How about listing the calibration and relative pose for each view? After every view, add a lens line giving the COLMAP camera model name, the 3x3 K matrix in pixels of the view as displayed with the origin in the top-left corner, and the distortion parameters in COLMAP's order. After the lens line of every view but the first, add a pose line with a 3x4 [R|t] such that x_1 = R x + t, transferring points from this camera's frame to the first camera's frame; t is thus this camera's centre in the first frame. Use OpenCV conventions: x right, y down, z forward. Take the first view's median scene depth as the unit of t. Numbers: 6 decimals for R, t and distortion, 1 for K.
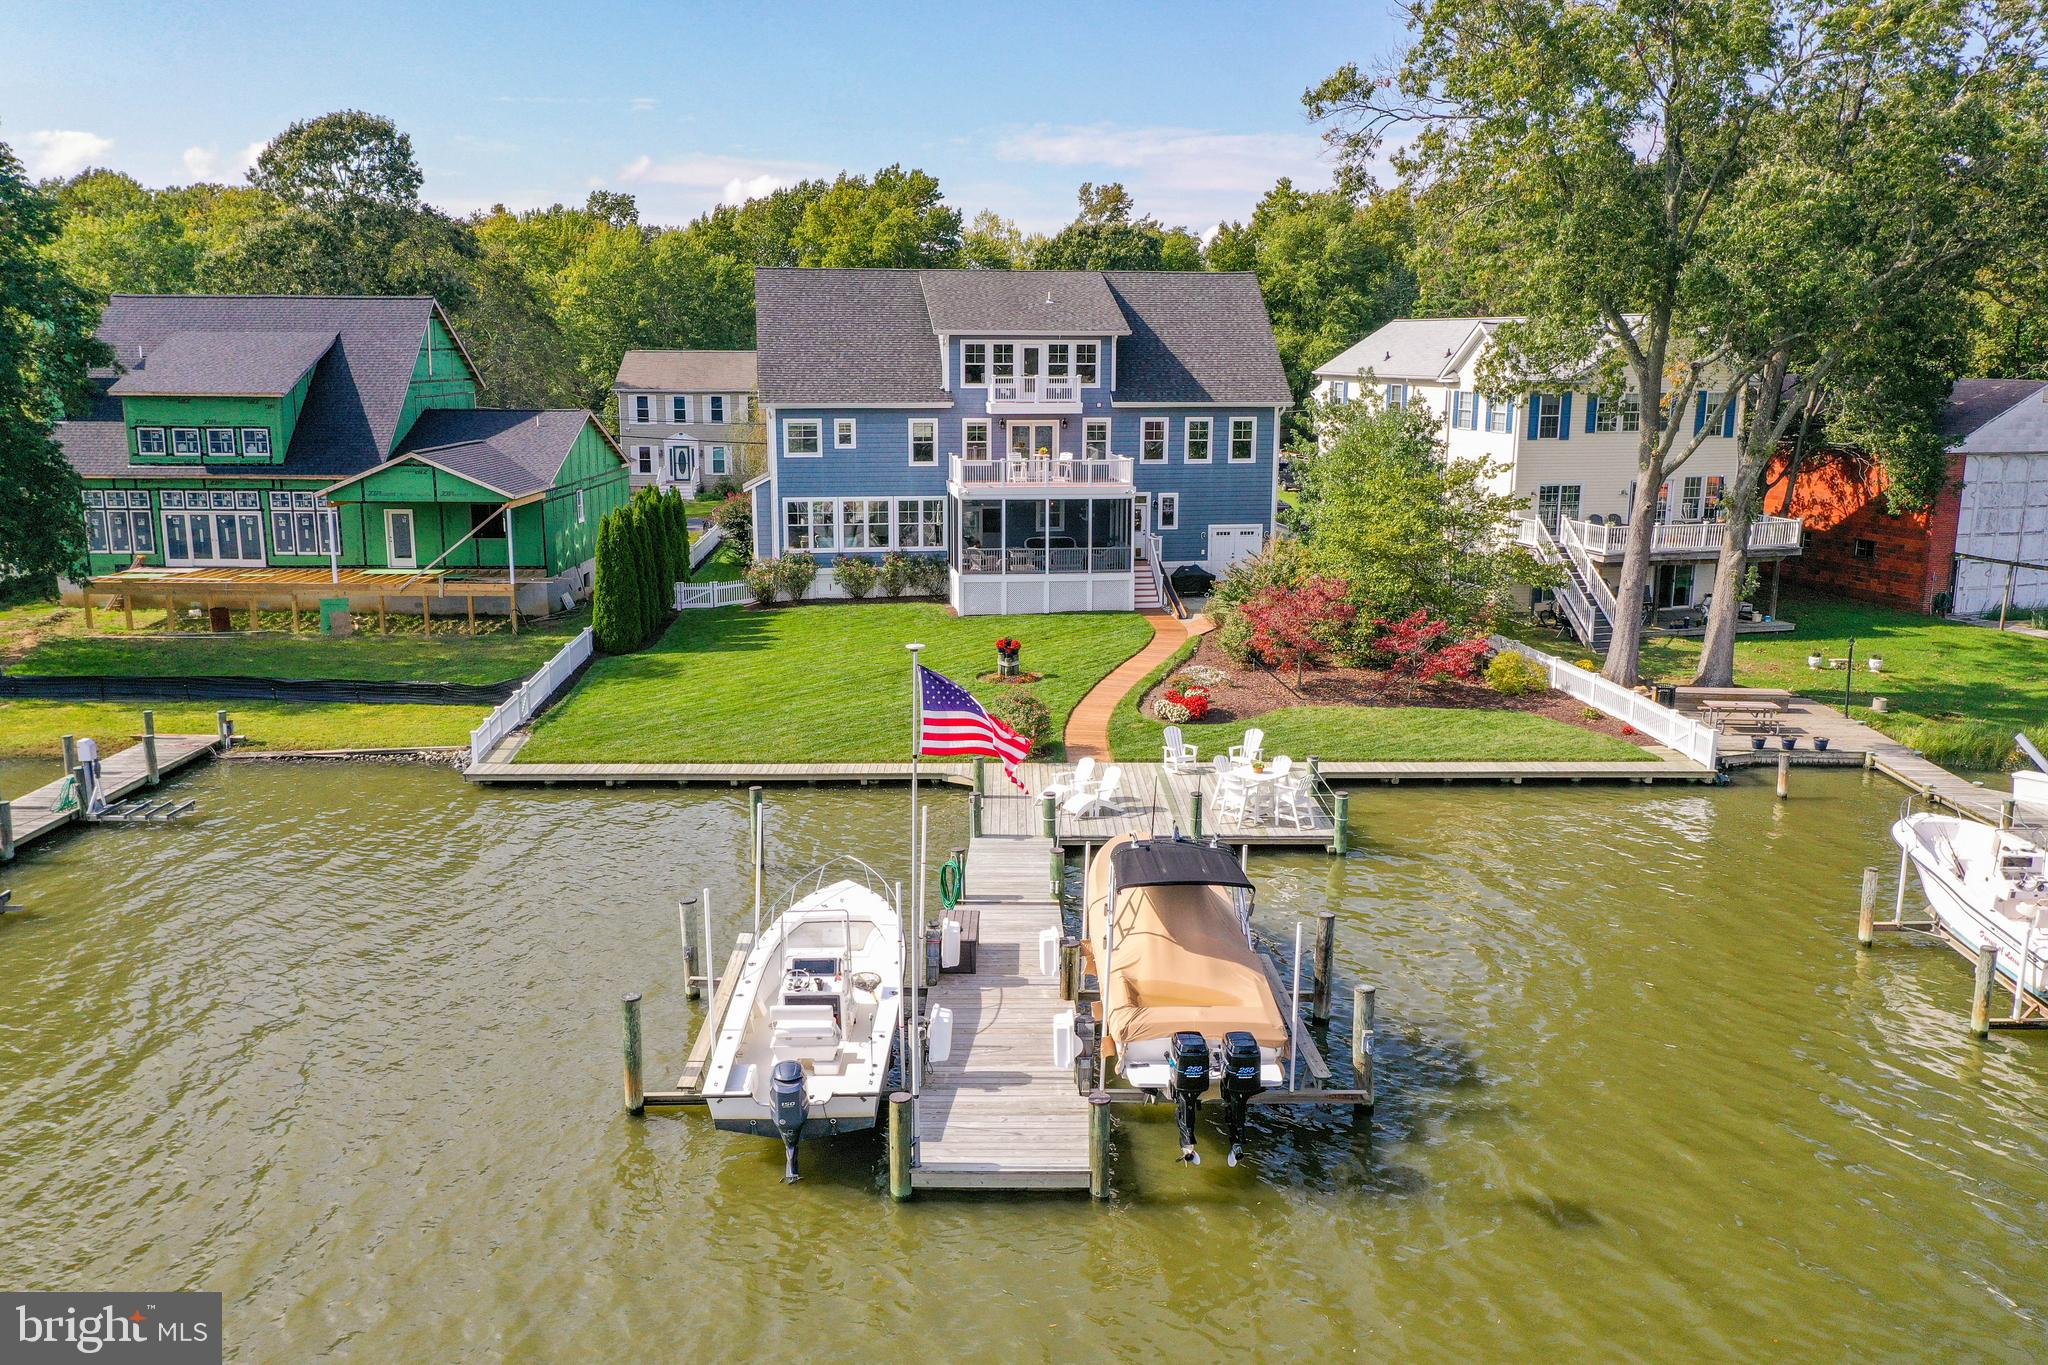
lens RADIAL K [[1630.5, 0, 1033.7], [0, 1630.5, 678.1], [0, 0, 1]] dist [0.013105, -0.006708]
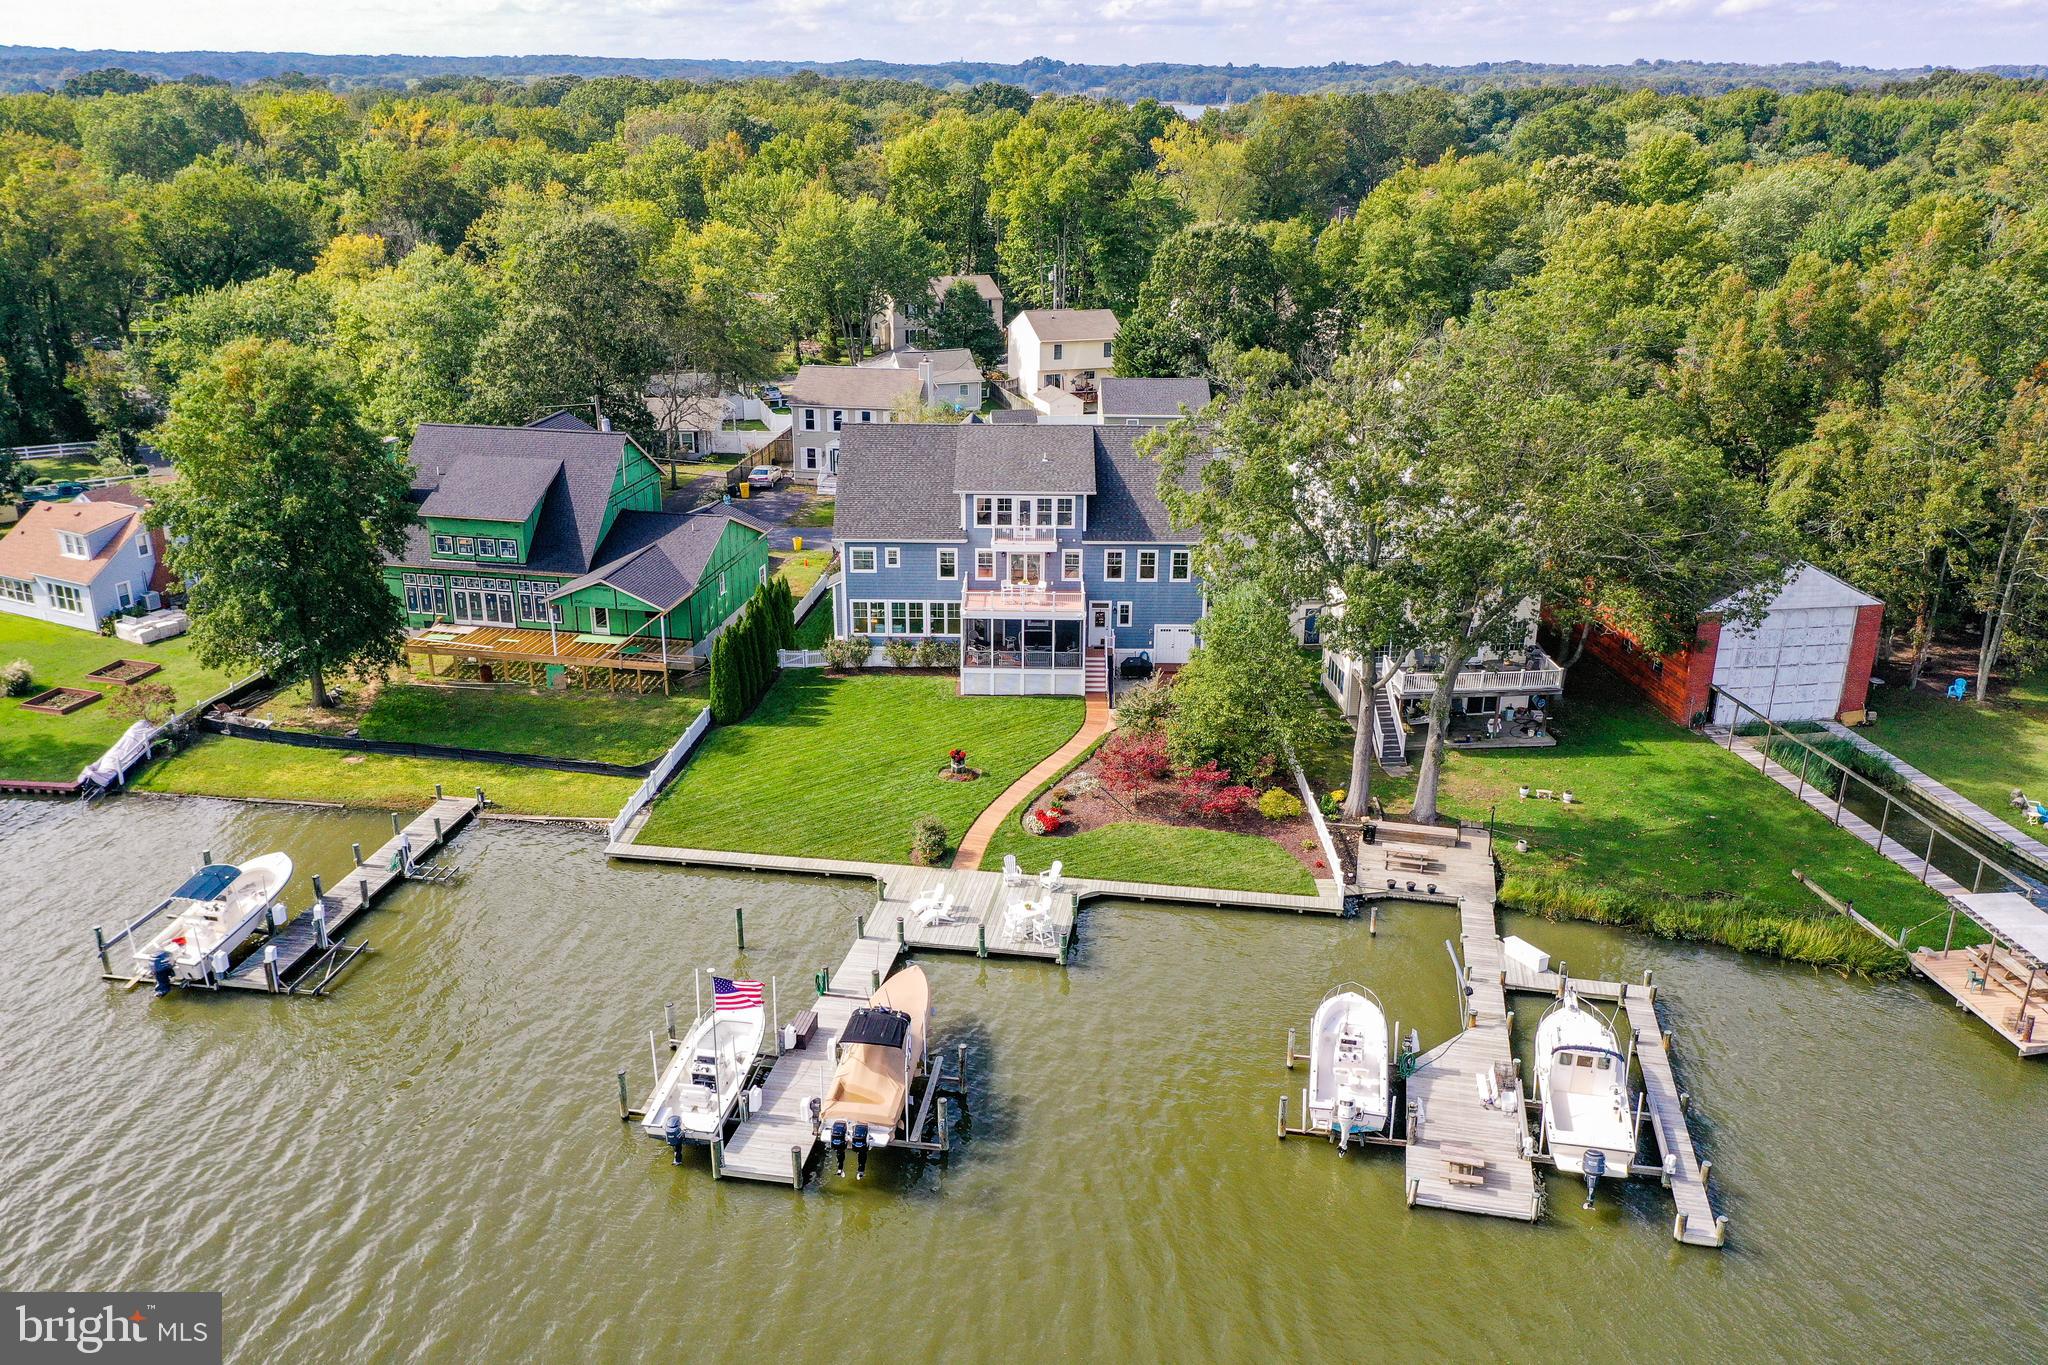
lens RADIAL K [[1630.5, 0, 1035.0], [0, 1630.5, 677.7], [0, 0, 1]] dist [0.013105, -0.006708]
pose [[0.984797, 0.063802, -0.161567, 0.246986], [-0.038977, 0.987549, 0.152407, -0.270594], [0.169279, -0.143793, 0.975022, -0.391752]]
